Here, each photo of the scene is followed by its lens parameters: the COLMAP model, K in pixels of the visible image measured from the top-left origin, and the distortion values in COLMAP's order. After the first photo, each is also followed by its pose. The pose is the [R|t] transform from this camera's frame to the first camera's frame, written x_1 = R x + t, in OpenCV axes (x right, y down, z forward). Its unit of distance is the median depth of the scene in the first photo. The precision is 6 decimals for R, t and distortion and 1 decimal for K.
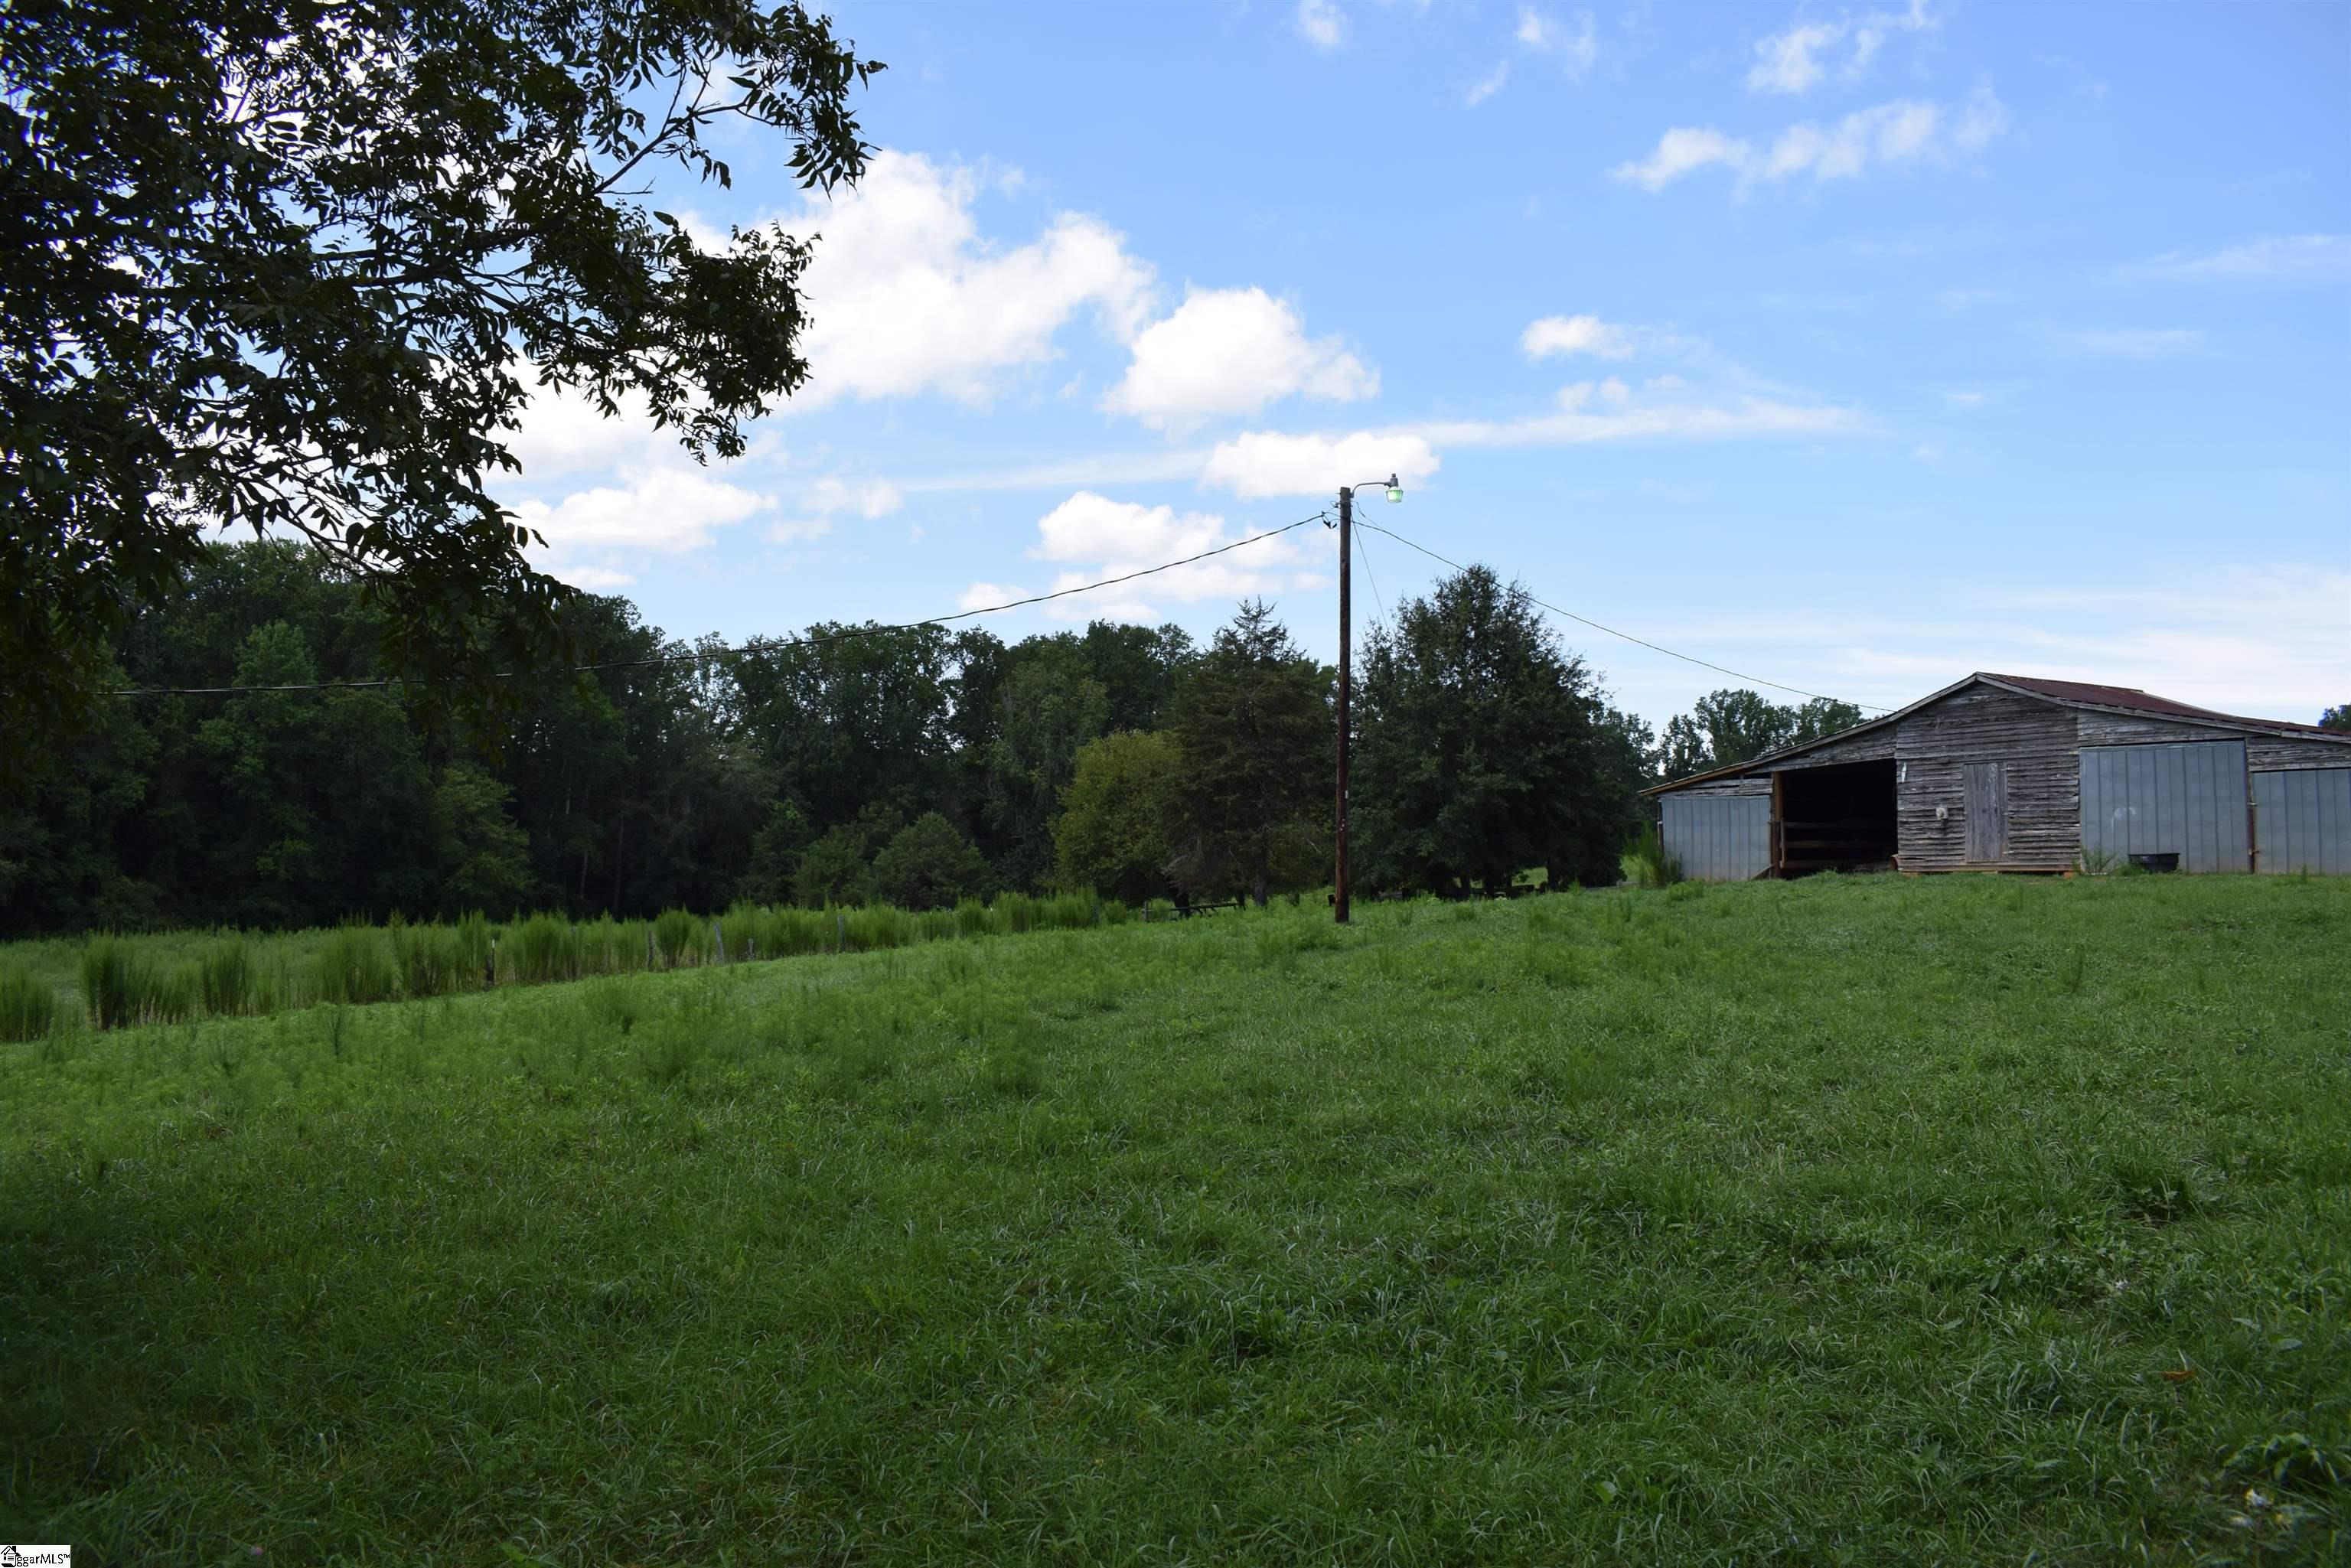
lens RADIAL K [[1827.1, 0, 1161.1], [0, 1827.1, 778.9], [0, 0, 1]] dist [-0.100592, 0.019788]
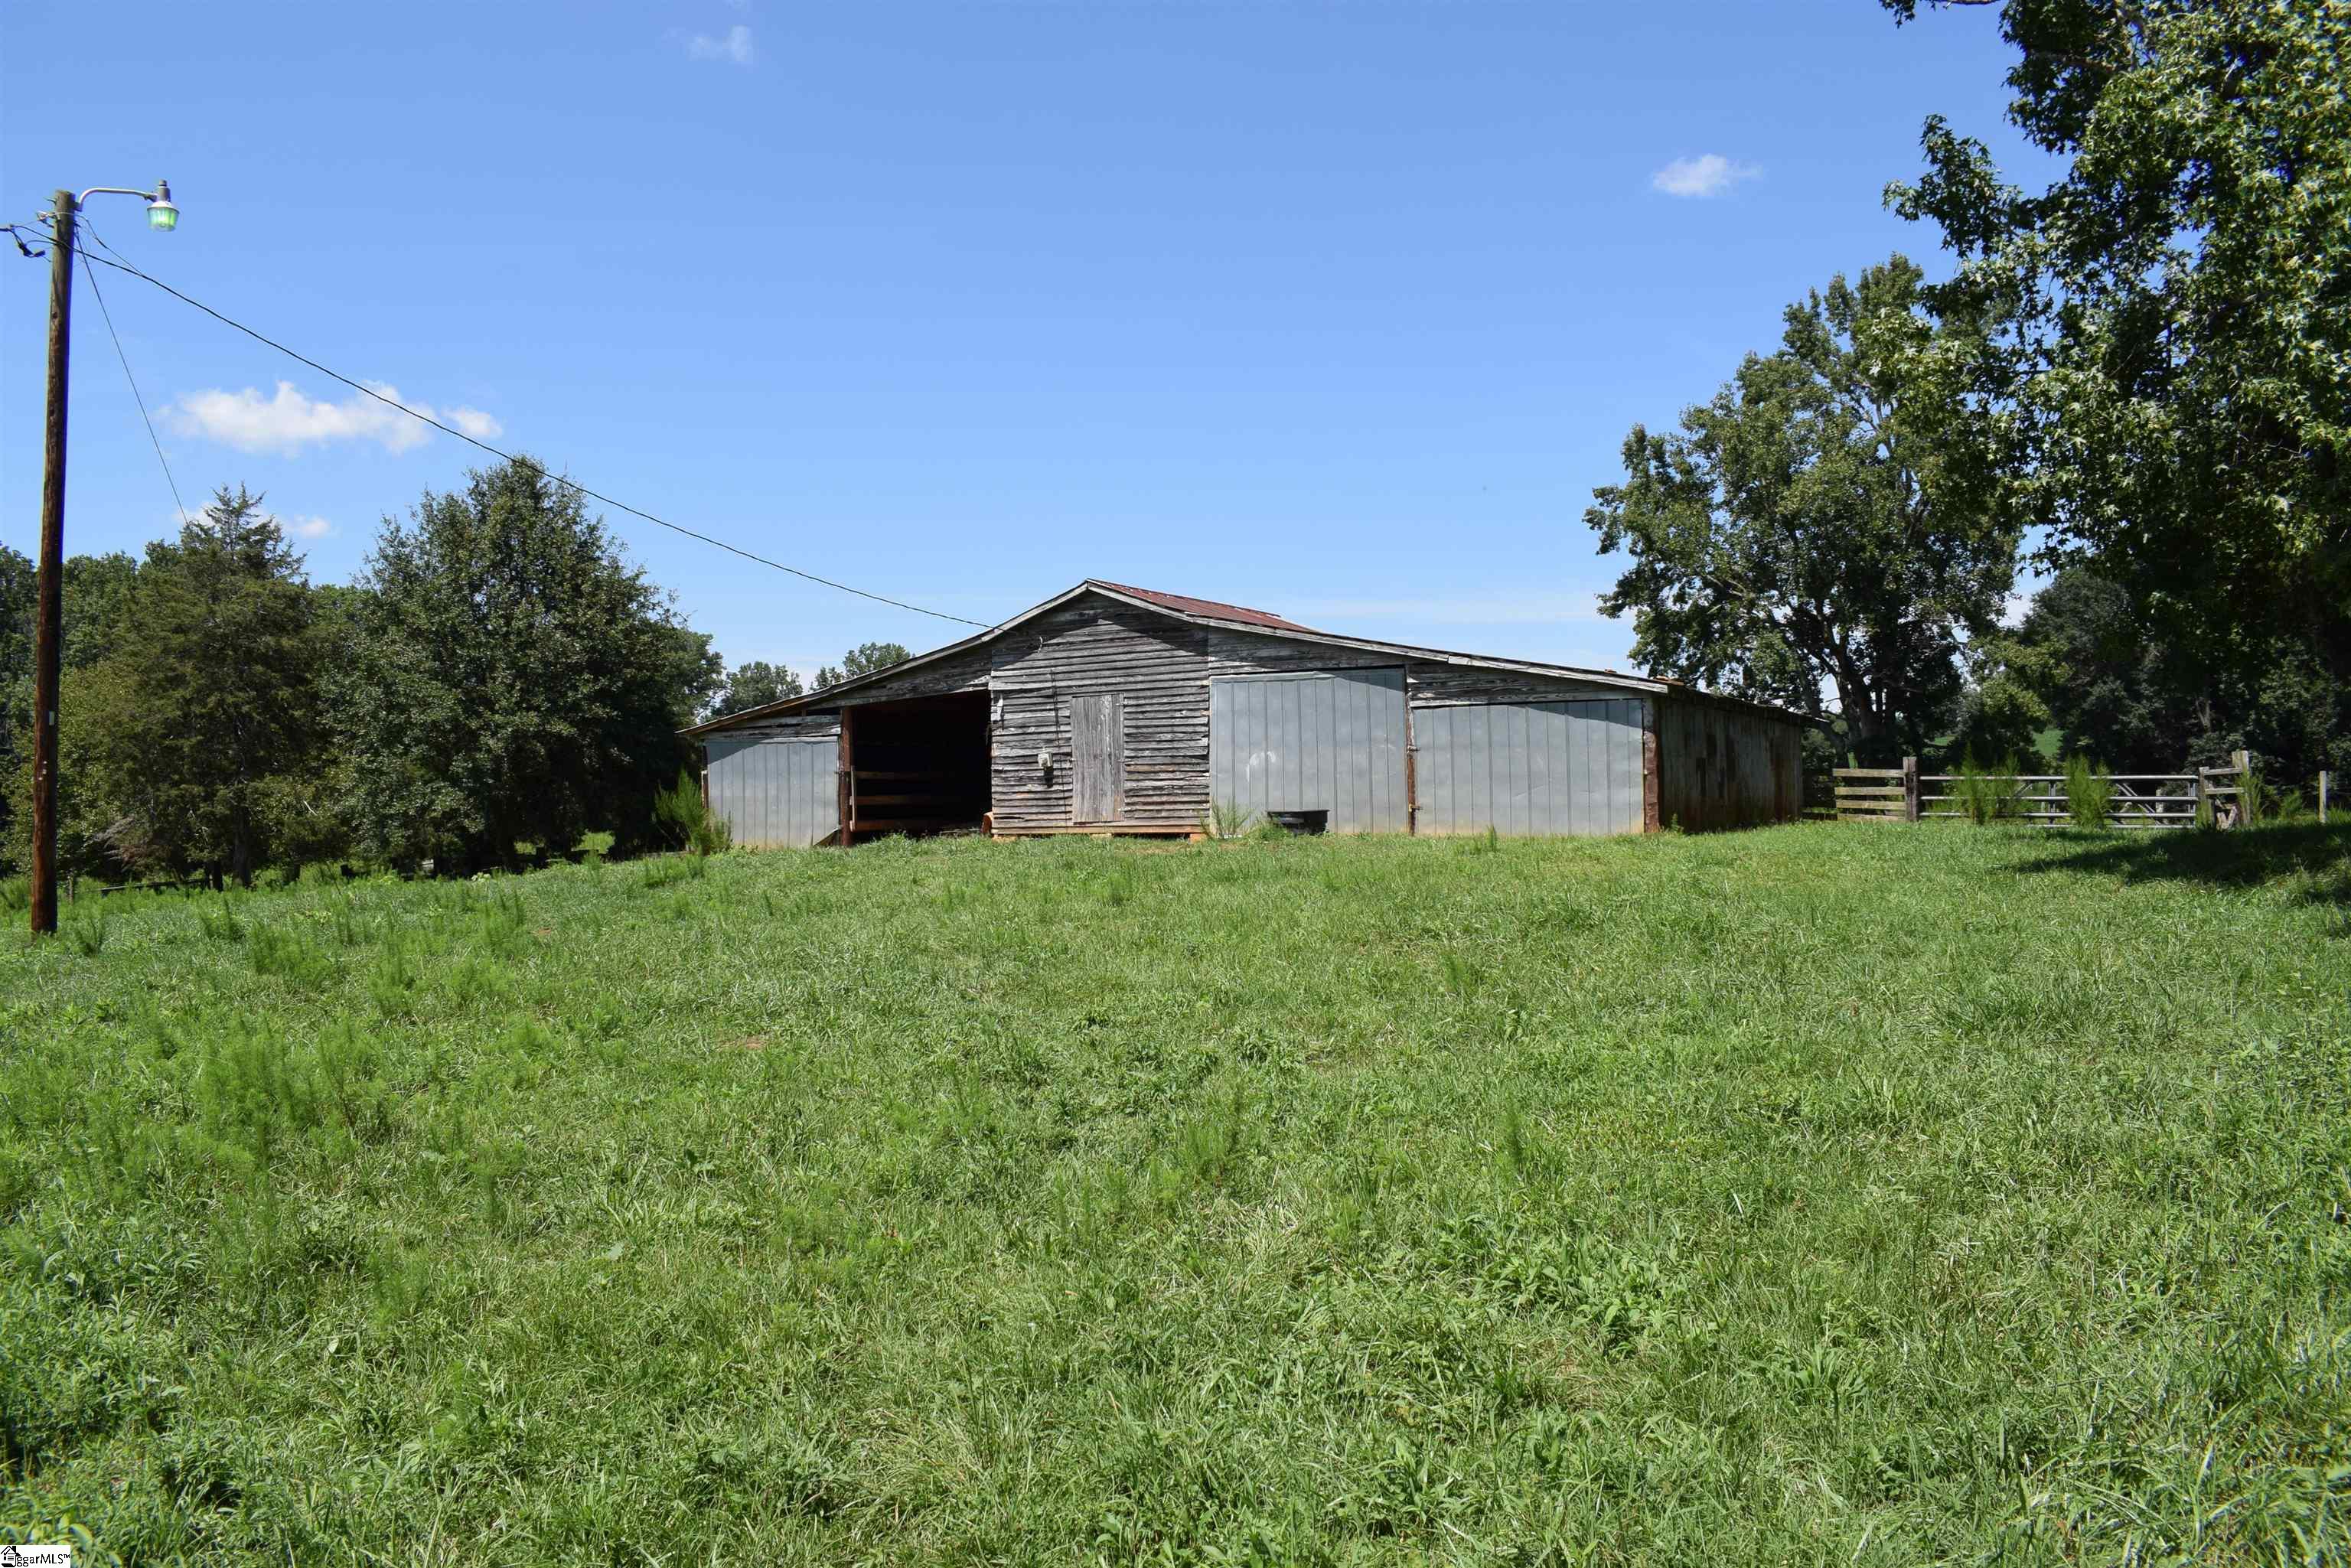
lens RADIAL K [[1827.1, 0, 1161.1], [0, 1827.1, 778.9], [0, 0, 1]] dist [-0.100592, 0.019788]
pose [[0.898936, -0.001776, 0.438077, 0.136103], [-0.008992, 0.999706, 0.022506, 0.009525], [-0.437988, -0.024170, 0.898656, 0.270118]]
